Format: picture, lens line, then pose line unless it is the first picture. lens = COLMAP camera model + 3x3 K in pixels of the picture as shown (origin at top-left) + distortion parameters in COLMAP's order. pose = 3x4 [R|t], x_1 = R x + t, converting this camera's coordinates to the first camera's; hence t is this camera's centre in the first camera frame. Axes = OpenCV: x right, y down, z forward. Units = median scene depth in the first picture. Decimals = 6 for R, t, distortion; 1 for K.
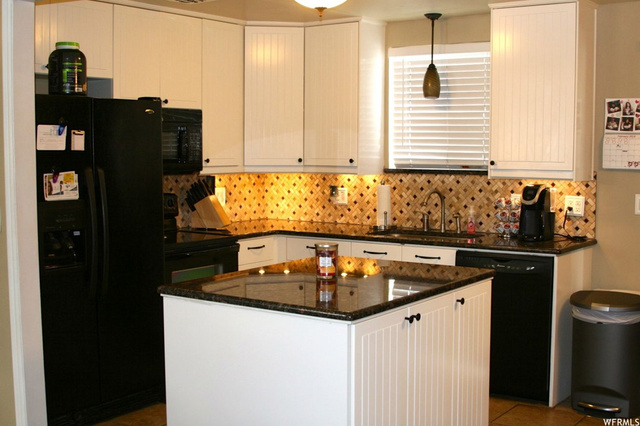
lens RADIAL K [[843.6, 0, 320.3], [0, 843.6, 217.3], [0, 0, 1]] dist [-0.114651, 0.000000]
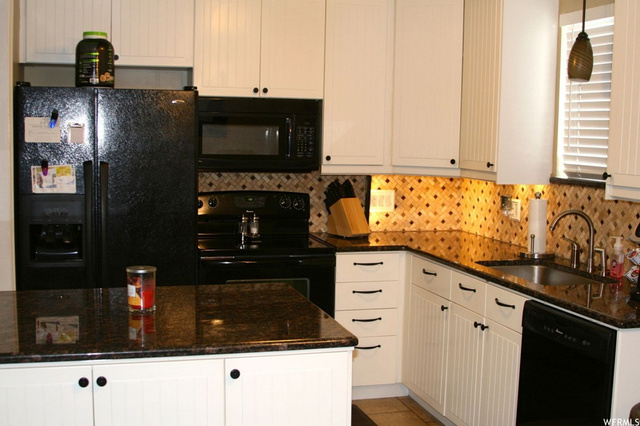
lens RADIAL K [[843.6, 0, 319.9], [0, 843.6, 208.5], [0, 0, 1]] dist [-0.114651, 0.000000]
pose [[0.783456, 0.069851, -0.617510, 0.376952], [-0.070188, 0.997251, 0.023756, -0.033416], [0.617471, 0.024730, 0.786205, 0.292184]]
